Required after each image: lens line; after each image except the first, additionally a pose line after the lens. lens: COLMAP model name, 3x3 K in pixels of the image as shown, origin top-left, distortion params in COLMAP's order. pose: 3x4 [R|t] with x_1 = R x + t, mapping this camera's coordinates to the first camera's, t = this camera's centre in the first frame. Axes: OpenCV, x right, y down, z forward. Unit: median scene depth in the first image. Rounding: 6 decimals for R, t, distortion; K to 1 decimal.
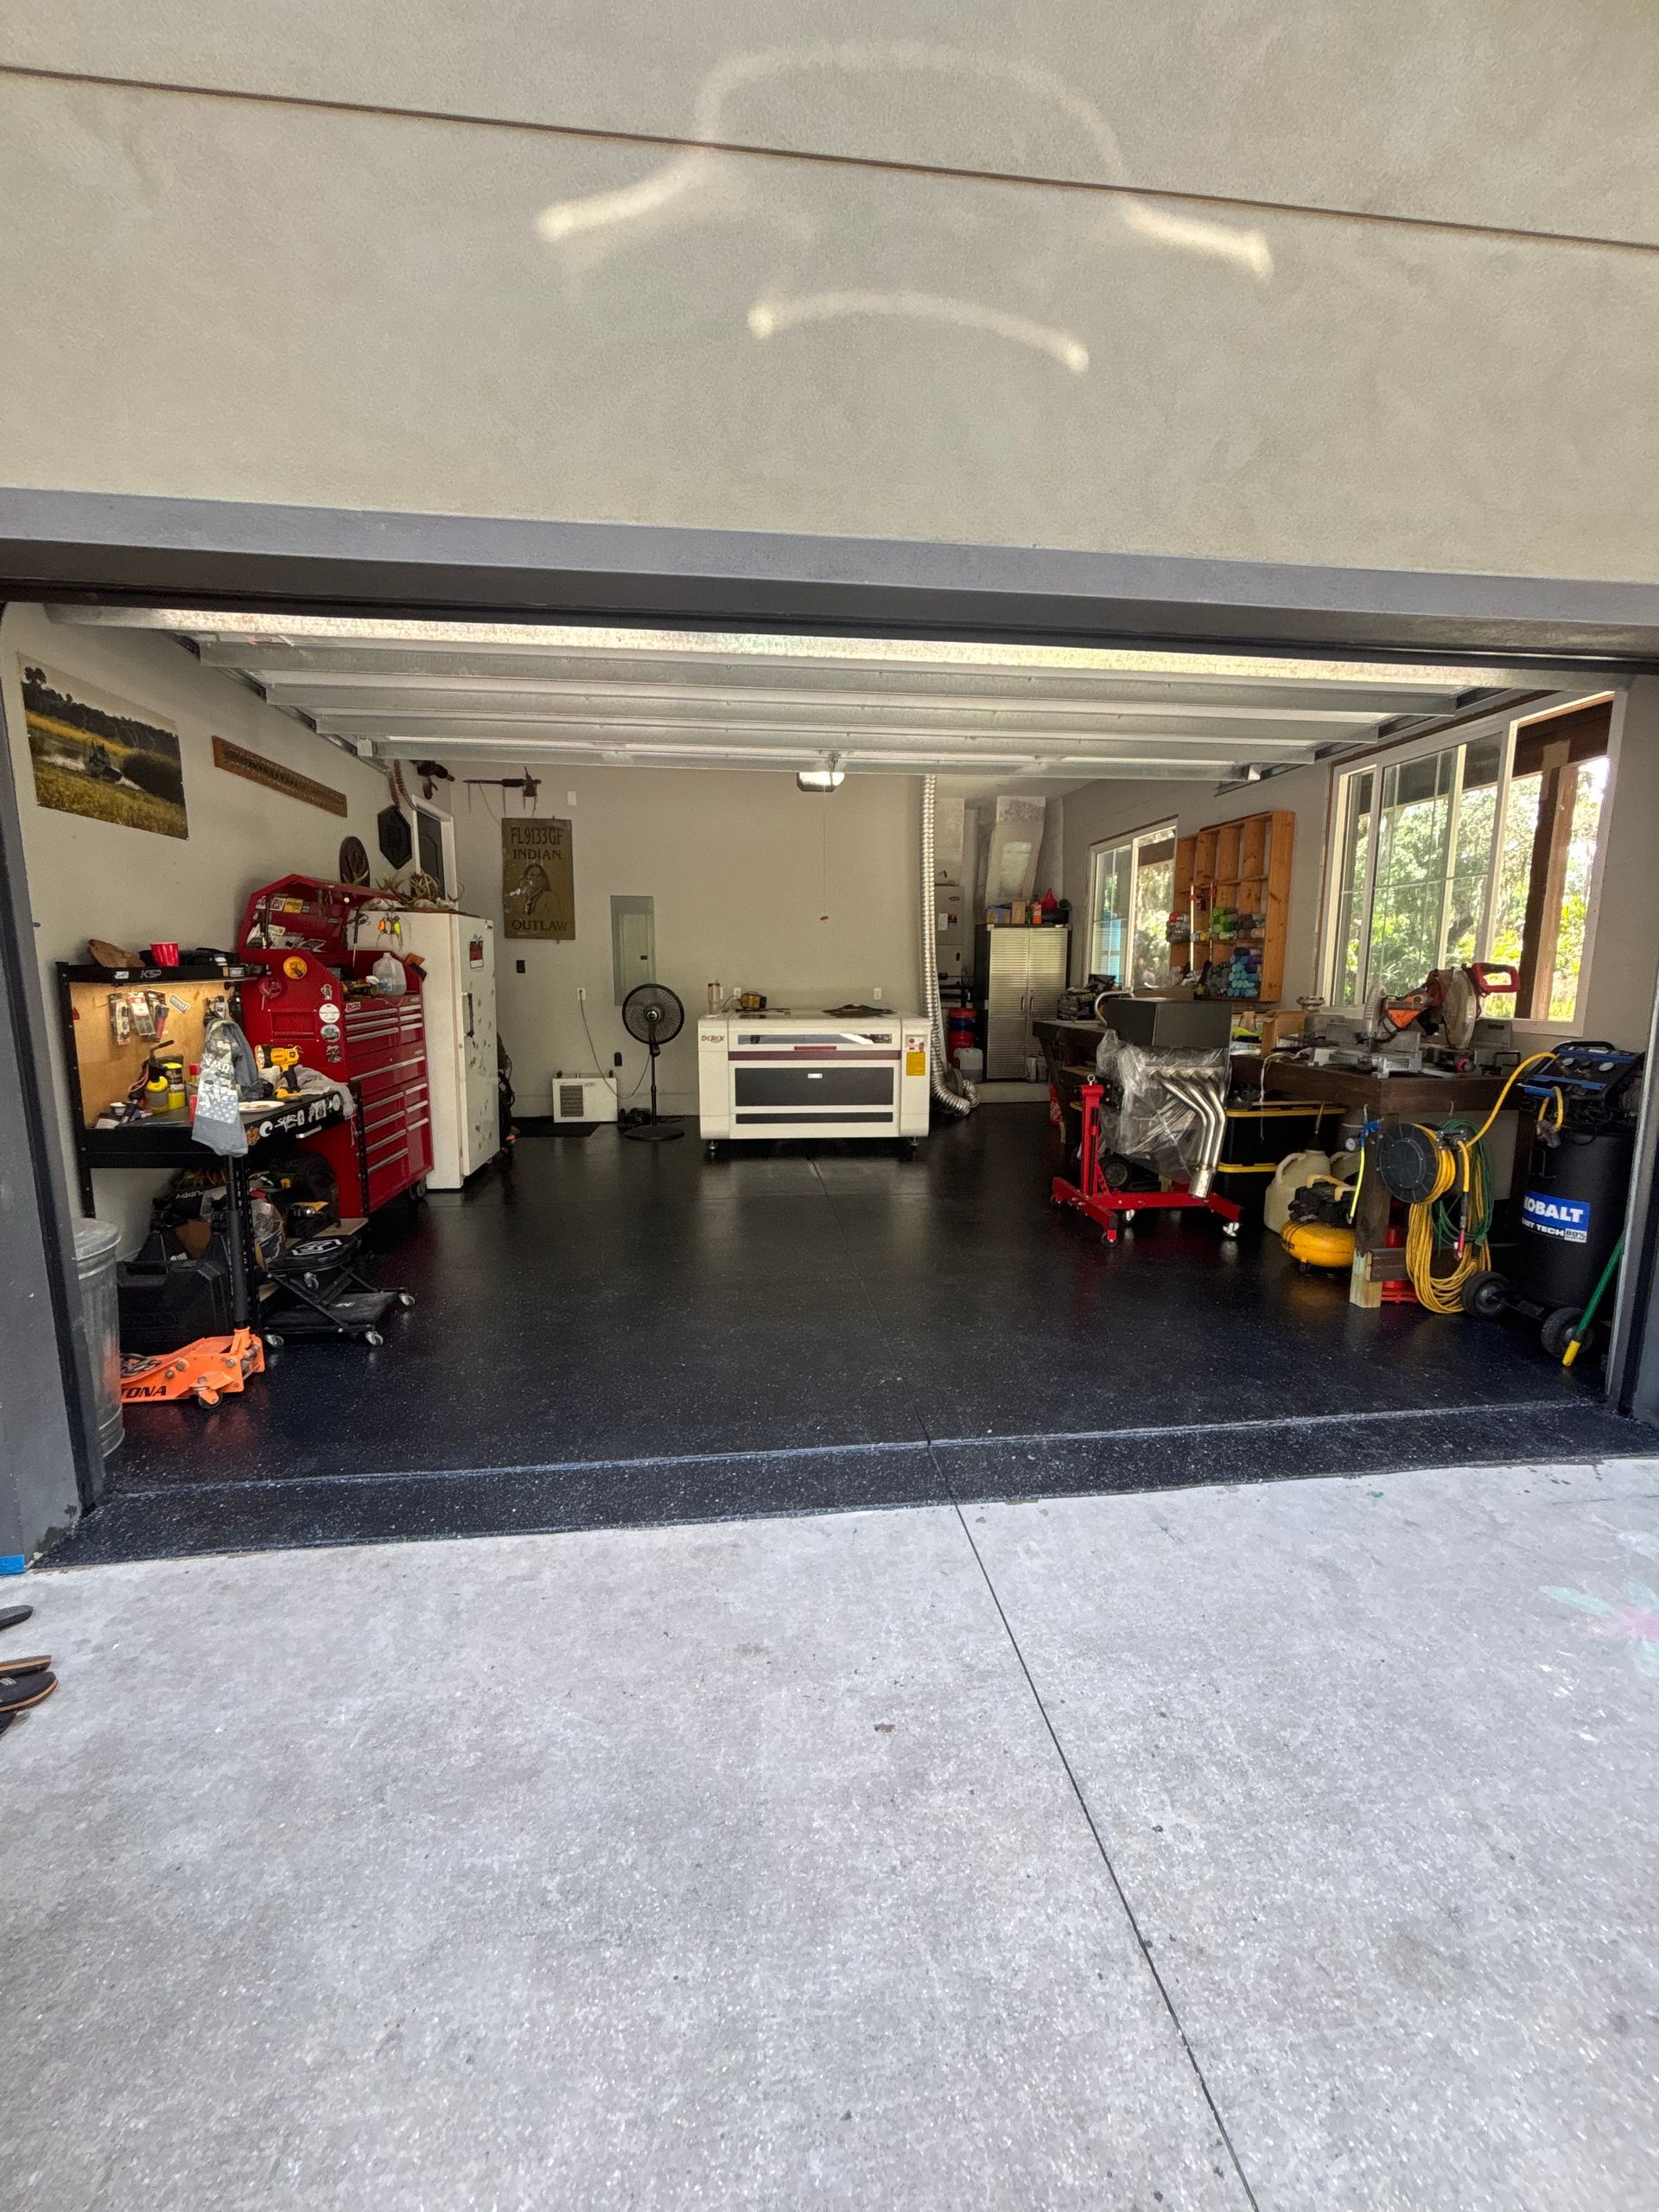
lens RADIAL K [[892.3, 0, 838.5], [0, 892.3, 1101.1], [0, 0, 1]] dist [0.003580, 0.000188]
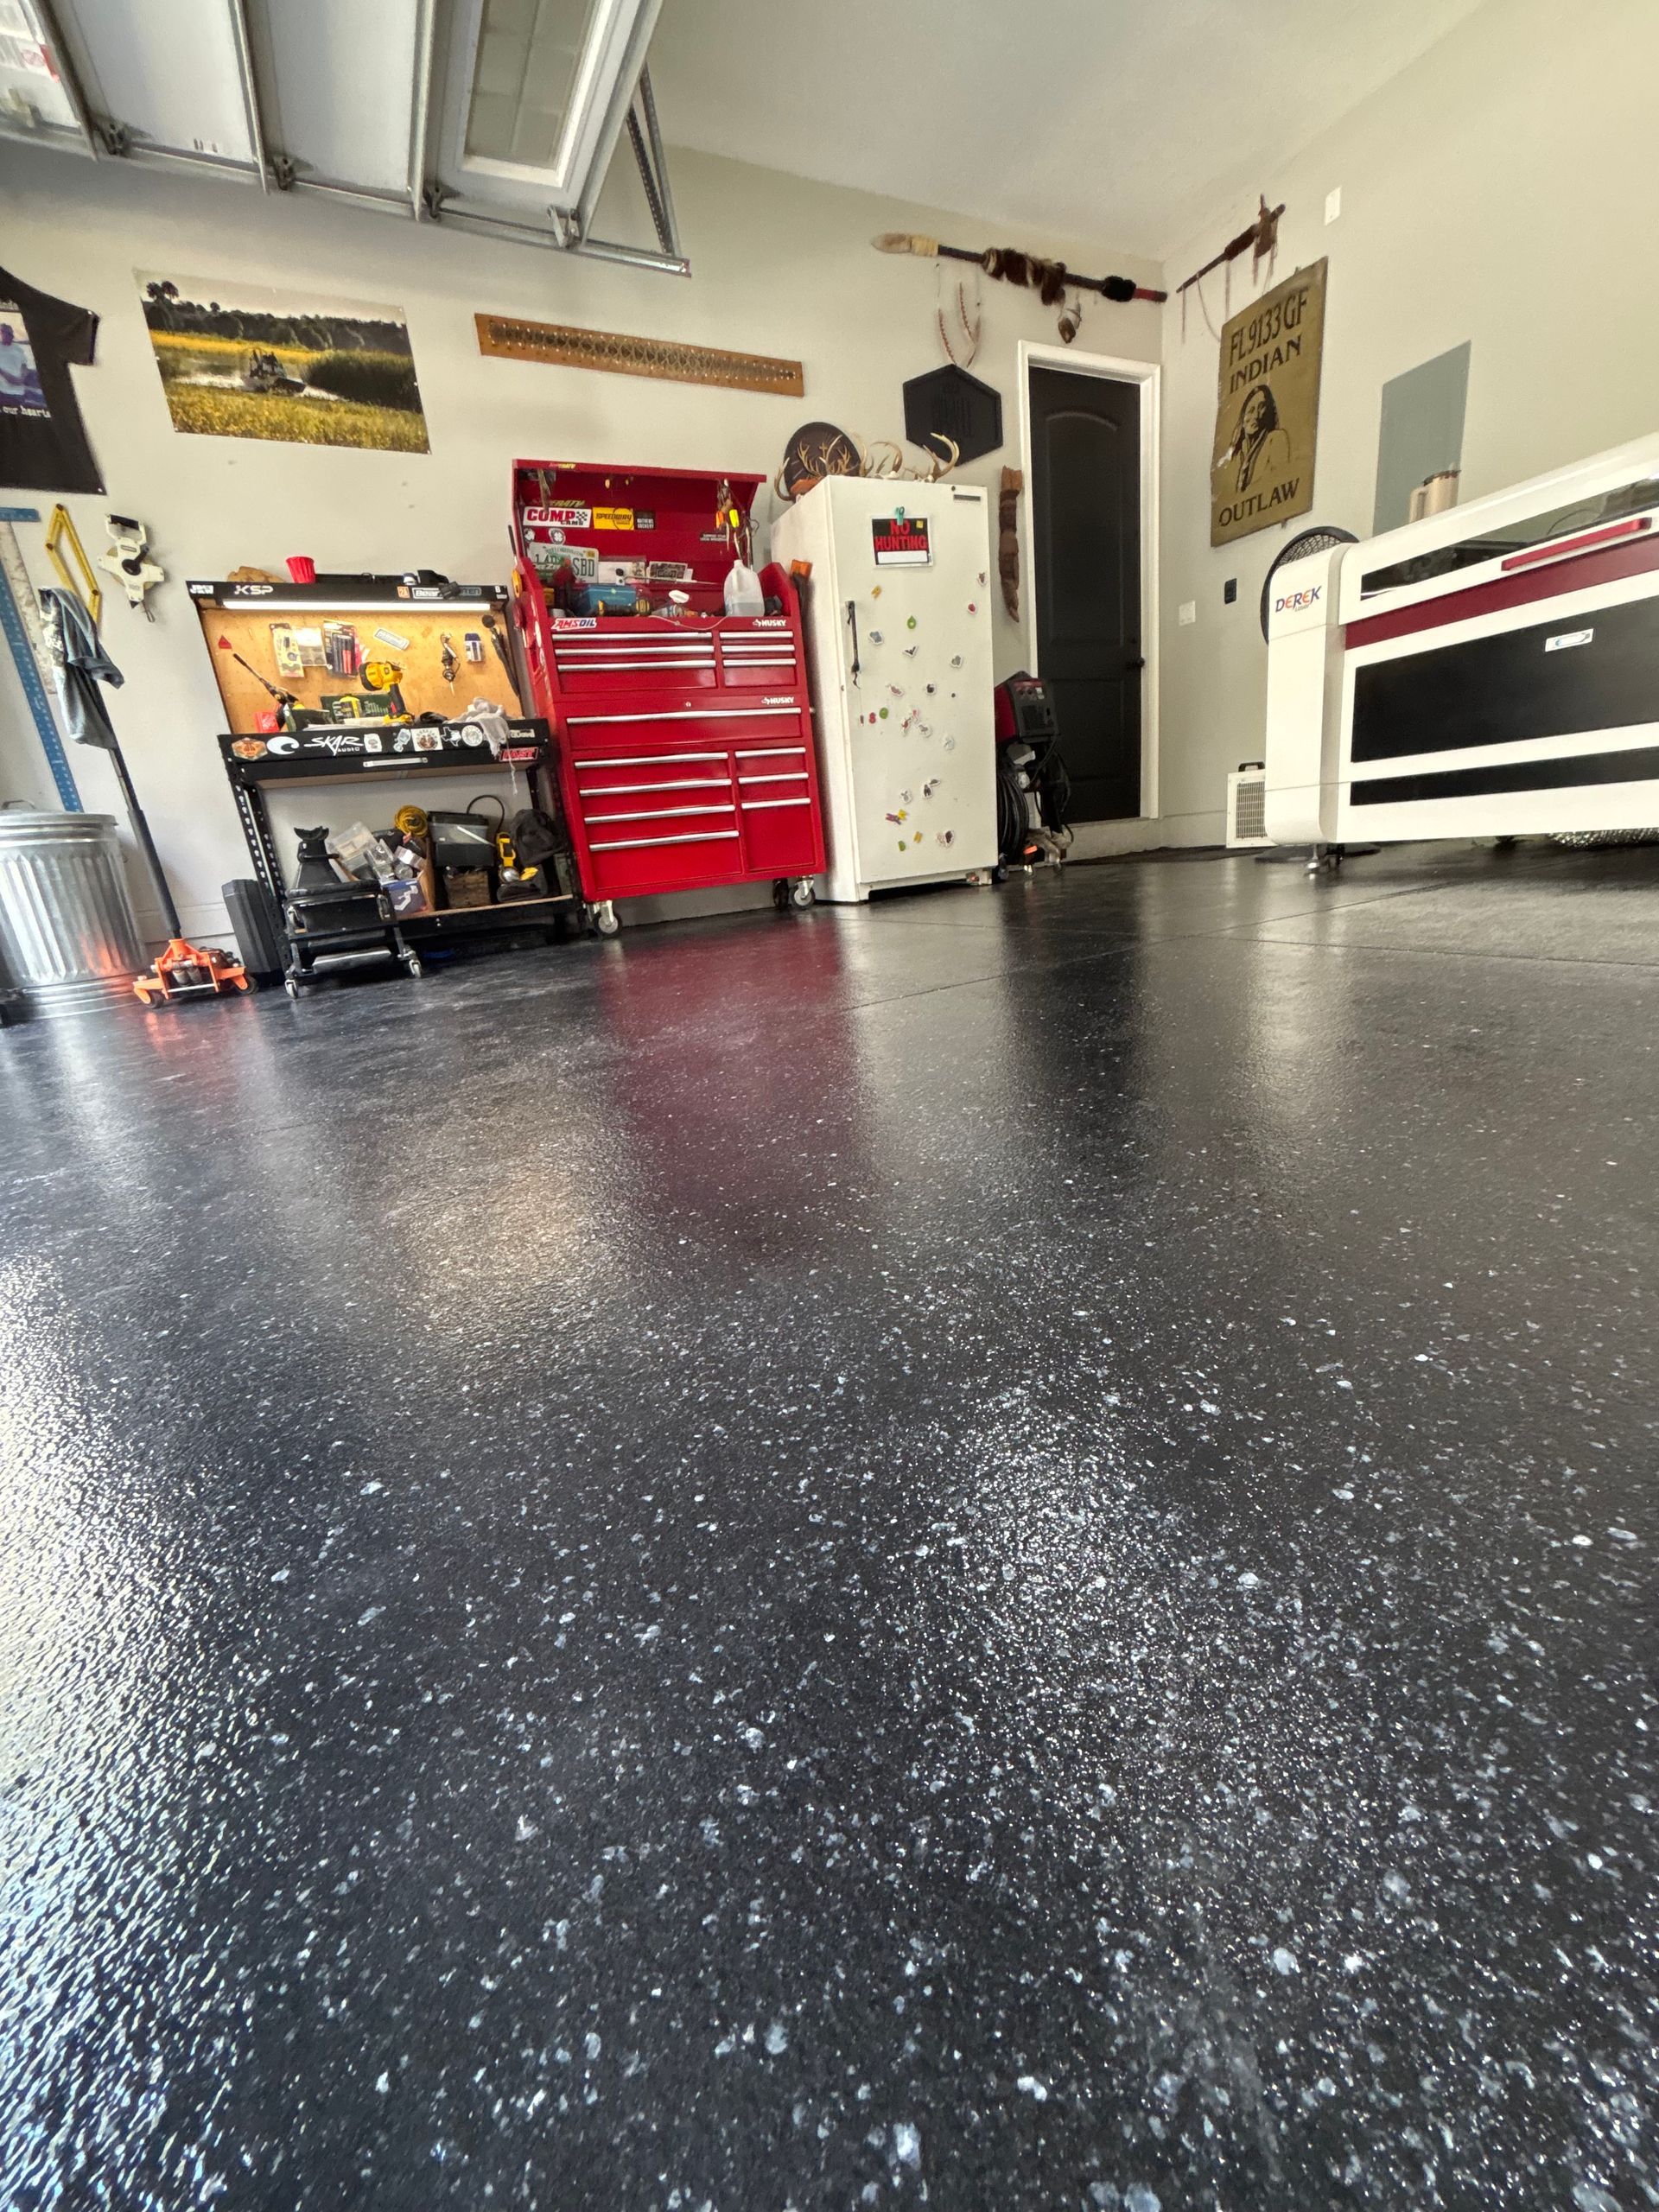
lens RADIAL K [[892.3, 0, 826.8], [0, 892.3, 1107.8], [0, 0, 1]] dist [0.003580, 0.000188]
pose [[0.334562, 0.228290, -0.914304, 0.265800], [-0.040266, 0.972791, 0.228159, 0.090397], [0.941513, -0.039518, 0.334651, 0.665624]]
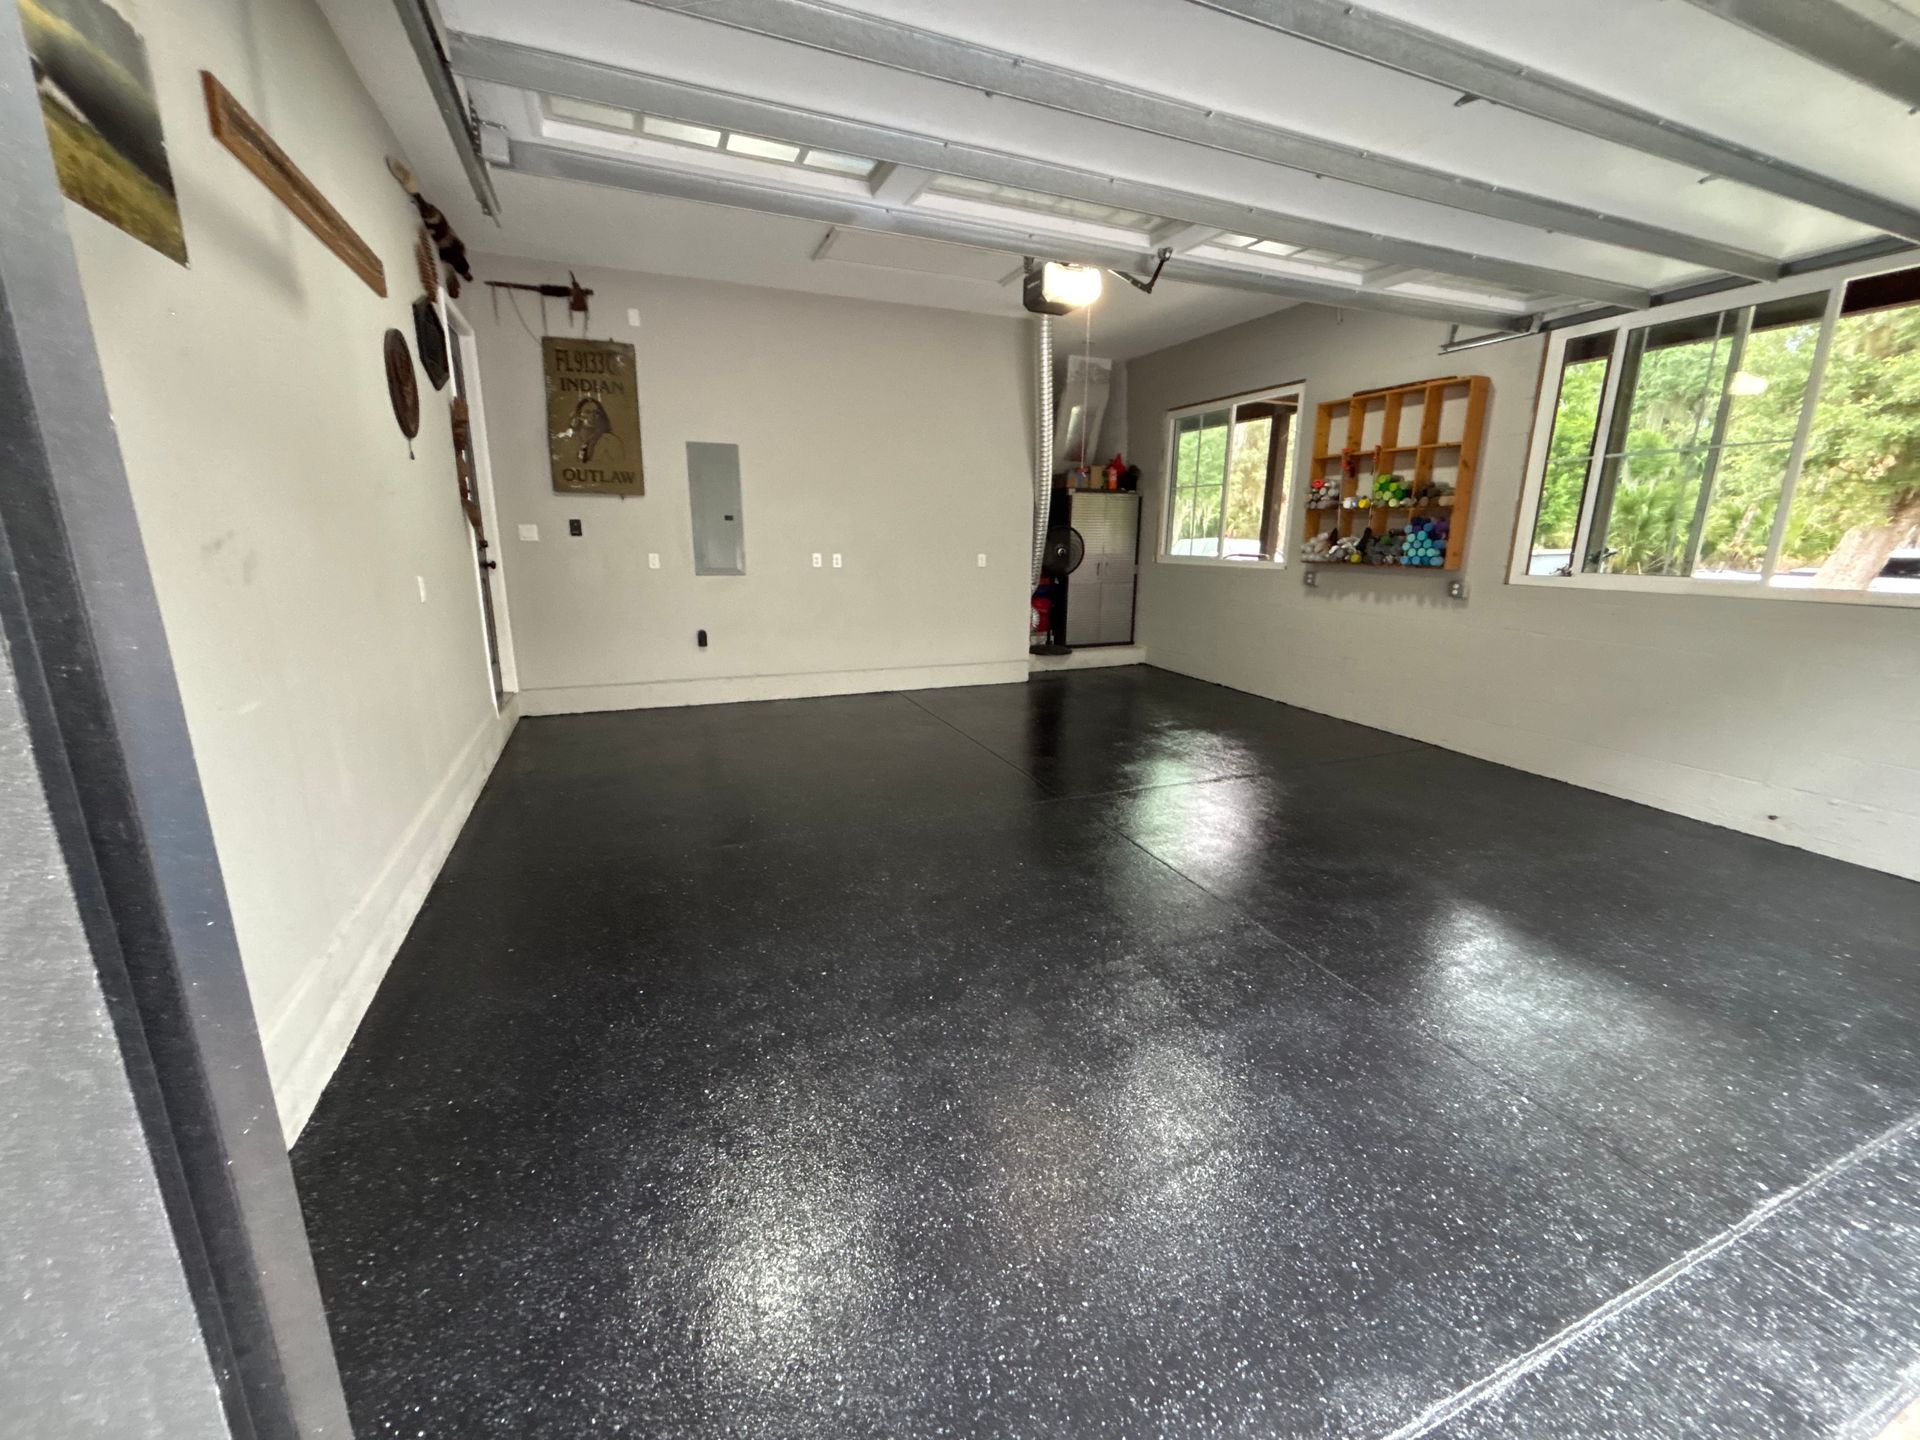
lens RADIAL K [[774.5, 0, 954.7], [0, 774.5, 713.8], [0, 0, 1]] dist [0.003580, 0.000188]
pose [[0.966018, -0.051497, 0.253294, -0.273825], [0.030623, 0.995852, 0.085675, -0.041258], [-0.256655, -0.075007, 0.963588, 0.281227]]
